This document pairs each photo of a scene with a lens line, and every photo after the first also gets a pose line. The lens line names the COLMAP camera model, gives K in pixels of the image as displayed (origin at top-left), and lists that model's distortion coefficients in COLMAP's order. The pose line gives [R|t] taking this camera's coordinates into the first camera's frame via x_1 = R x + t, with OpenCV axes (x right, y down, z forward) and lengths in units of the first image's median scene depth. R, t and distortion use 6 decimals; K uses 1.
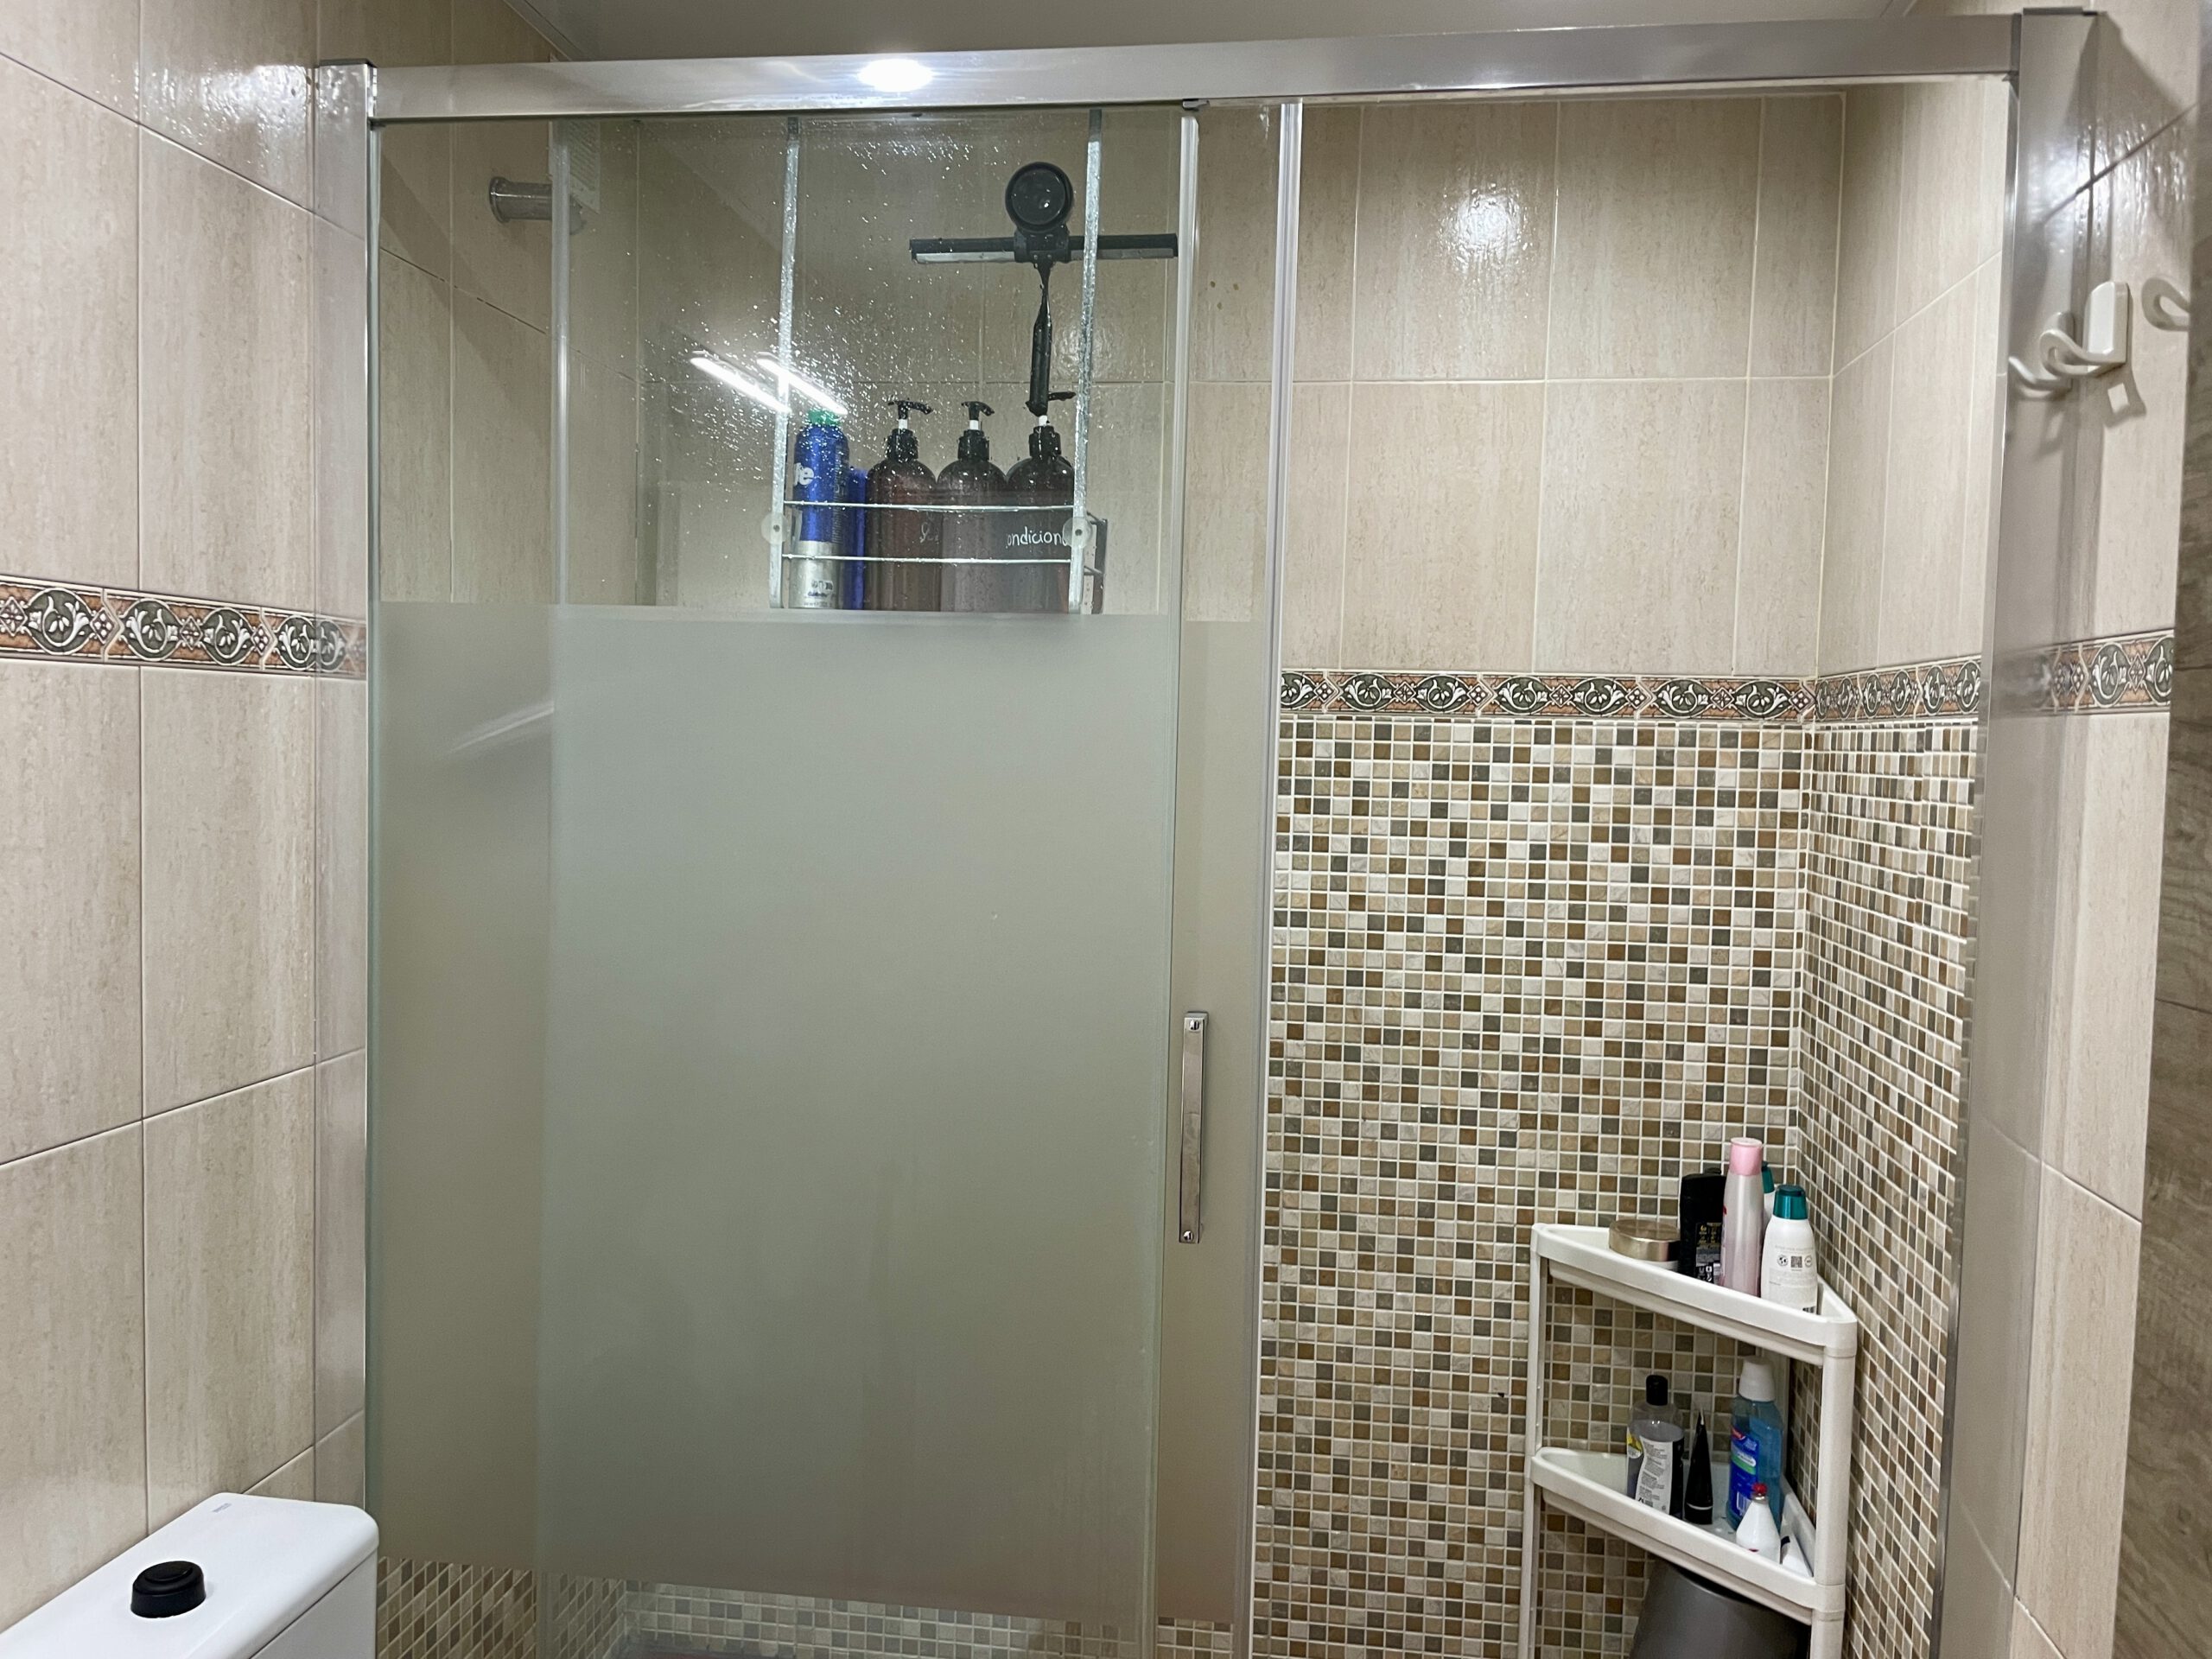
lens RADIAL K [[1686.4, 0, 1097.8], [0, 1686.4, 830.7], [0, 0, 1]] dist [0.083987, -0.118542]
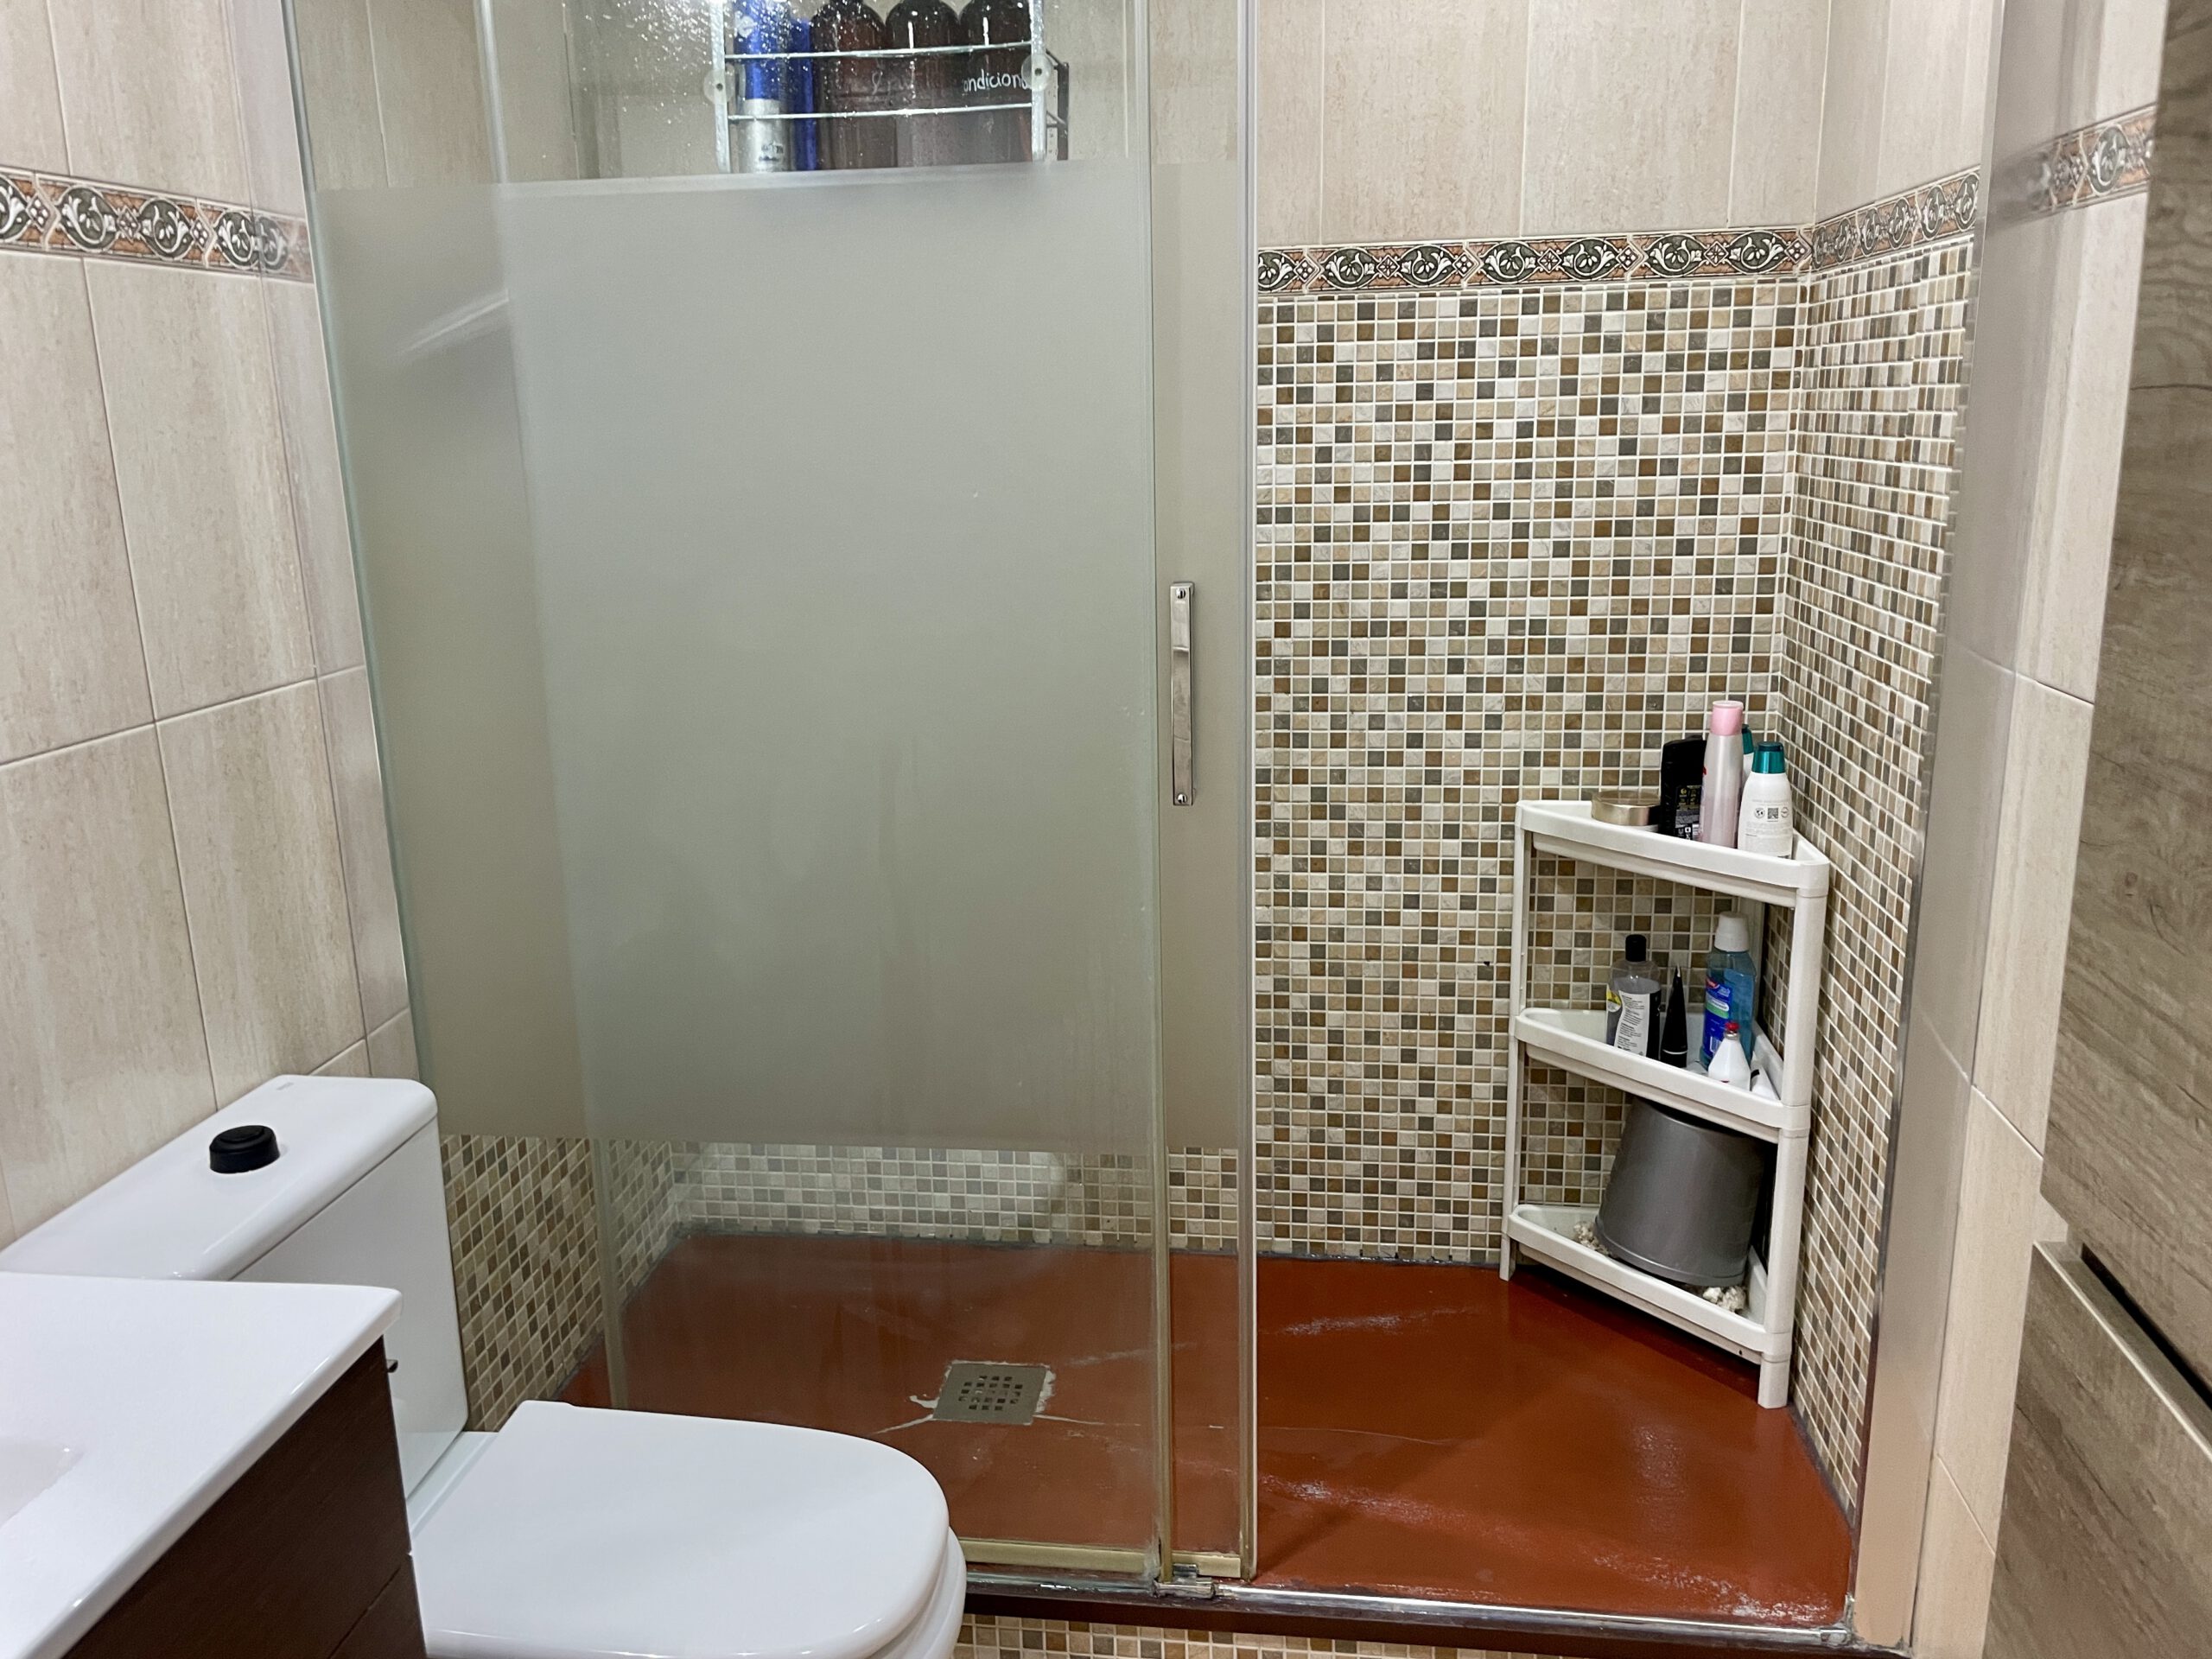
lens RADIAL K [[1686.4, 0, 1084.8], [0, 1686.4, 833.1], [0, 0, 1]] dist [0.083987, -0.118542]
pose [[0.998757, -0.049399, -0.006680, 0.000008], [0.049775, 0.981008, 0.187472, 0.060100], [-0.002708, -0.187572, 0.982247, -0.014977]]
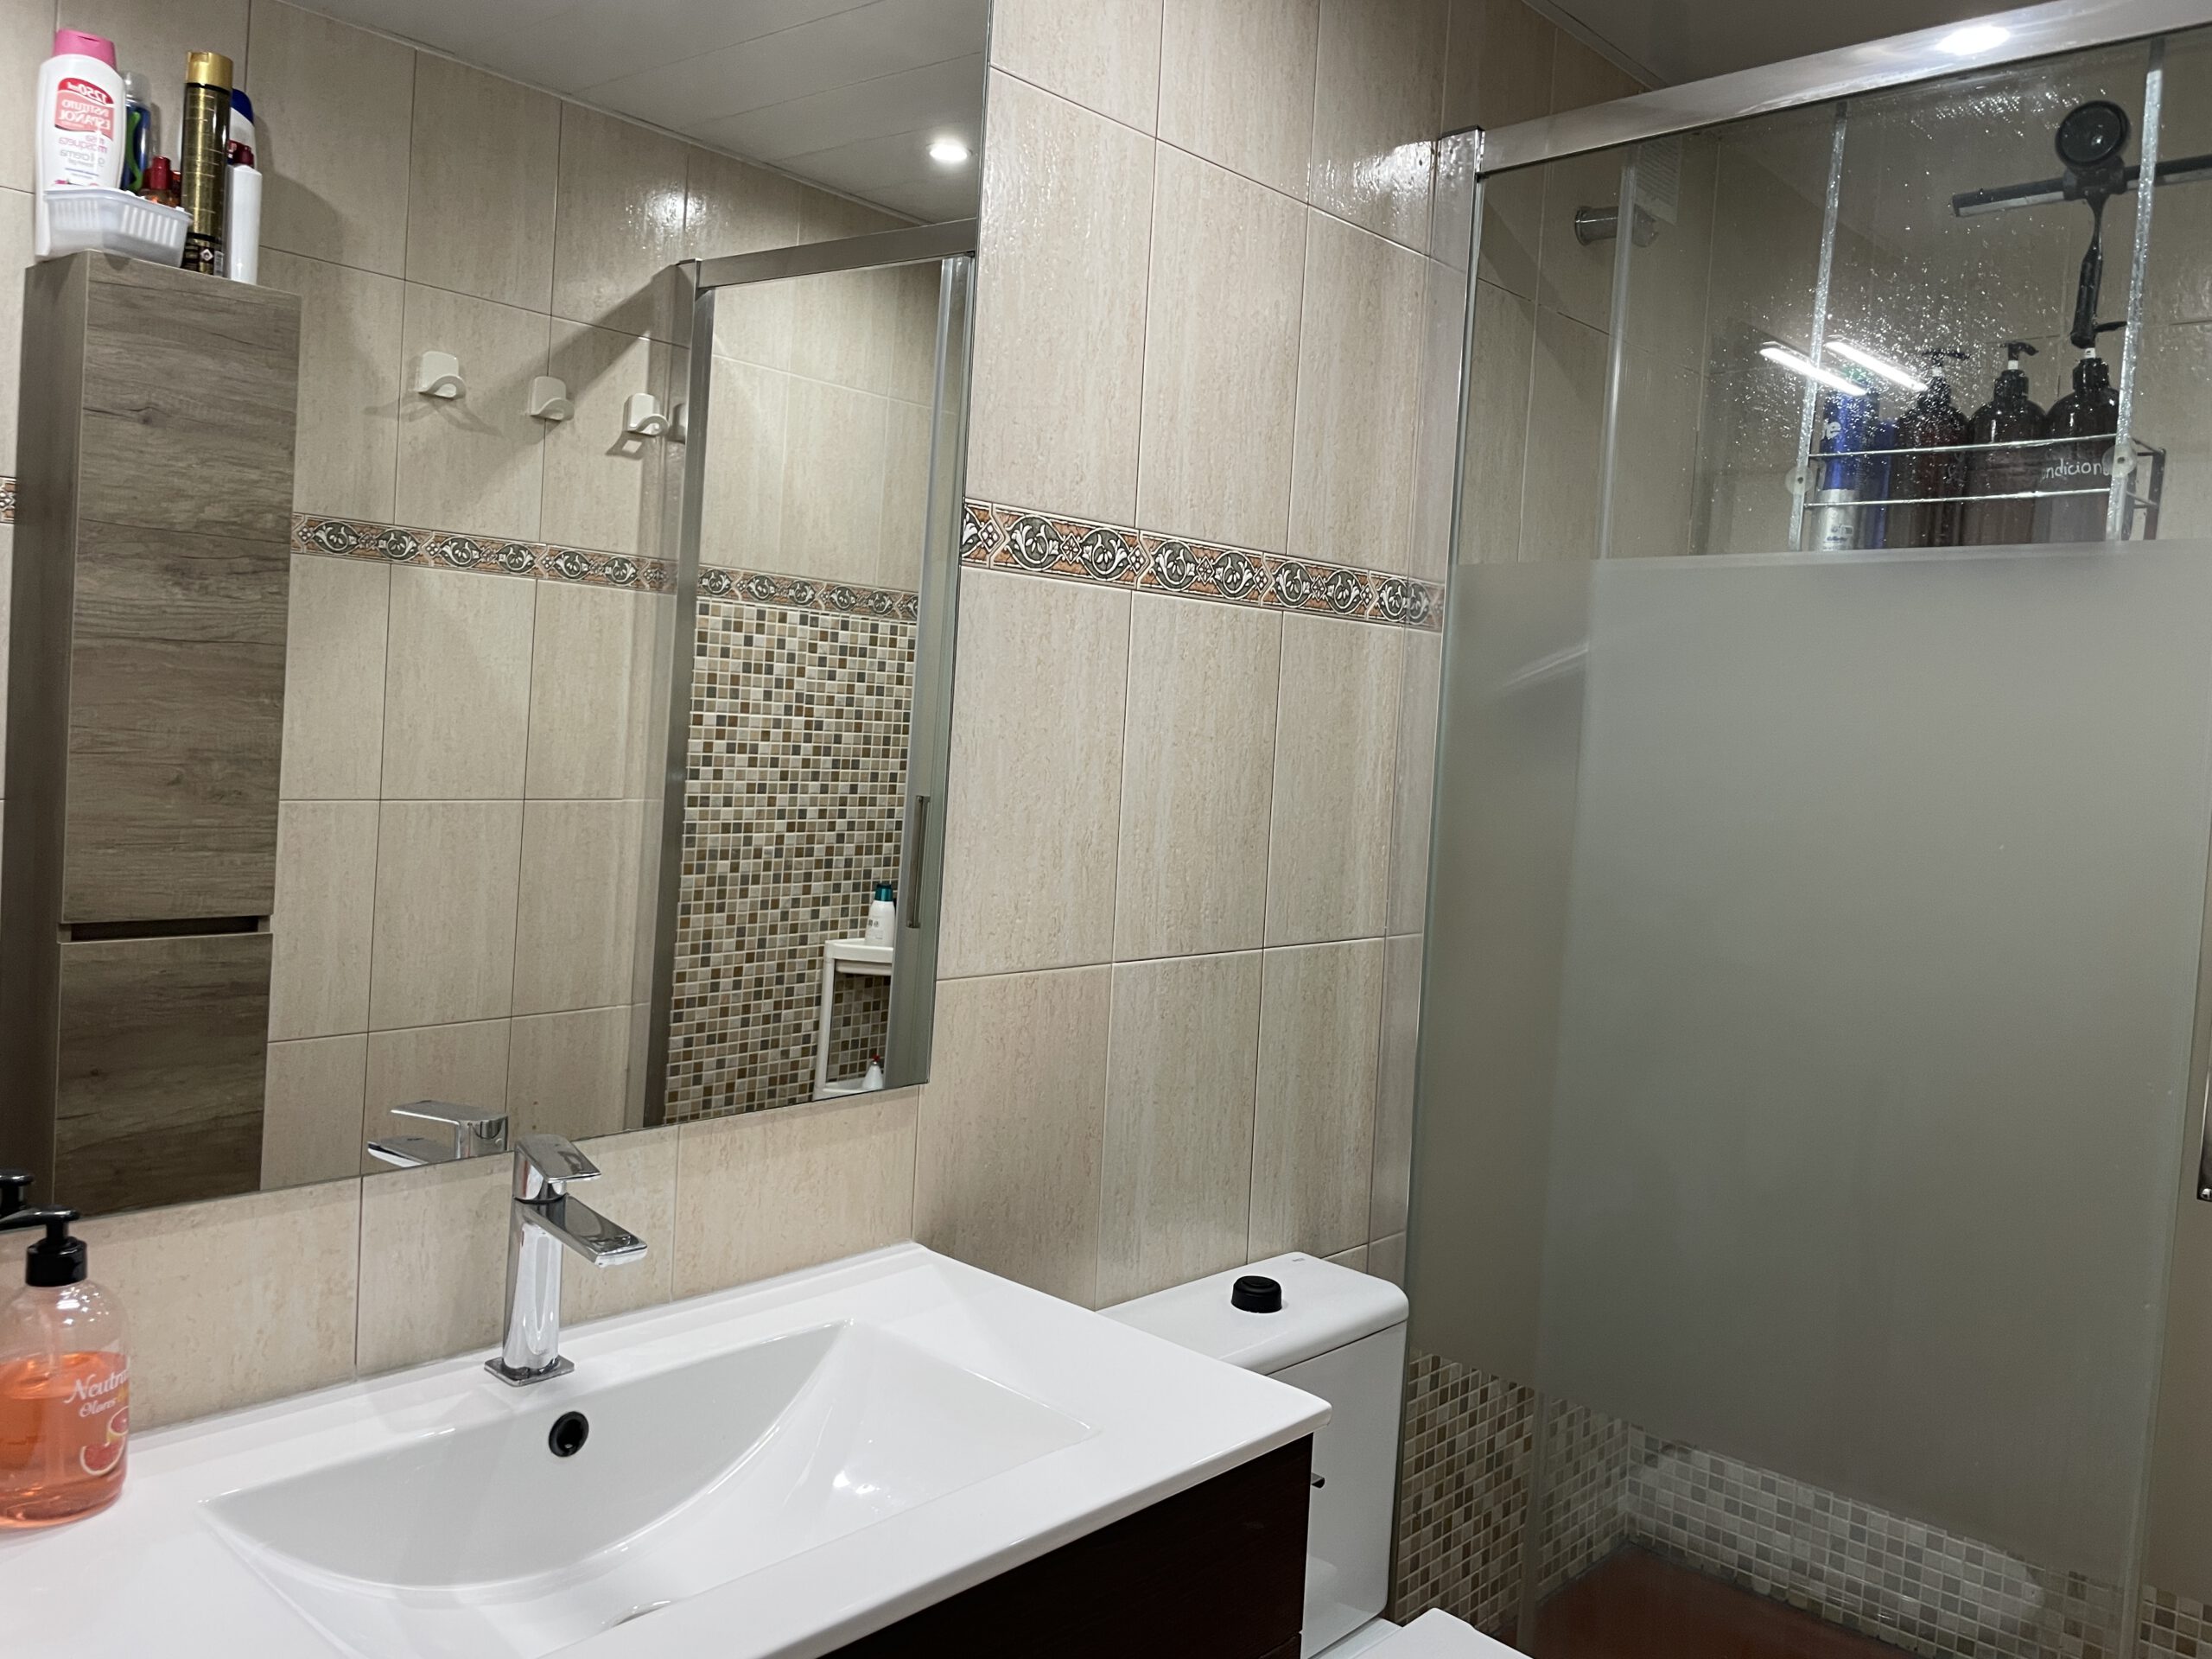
lens RADIAL K [[1686.4, 0, 1106.7], [0, 1686.4, 819.4], [0, 0, 1]] dist [0.083987, -0.118542]
pose [[0.815751, 0.048655, -0.576353, 0.086380], [-0.064390, 0.997901, -0.006893, 0.072605], [0.574808, 0.042735, 0.817172, -0.136107]]
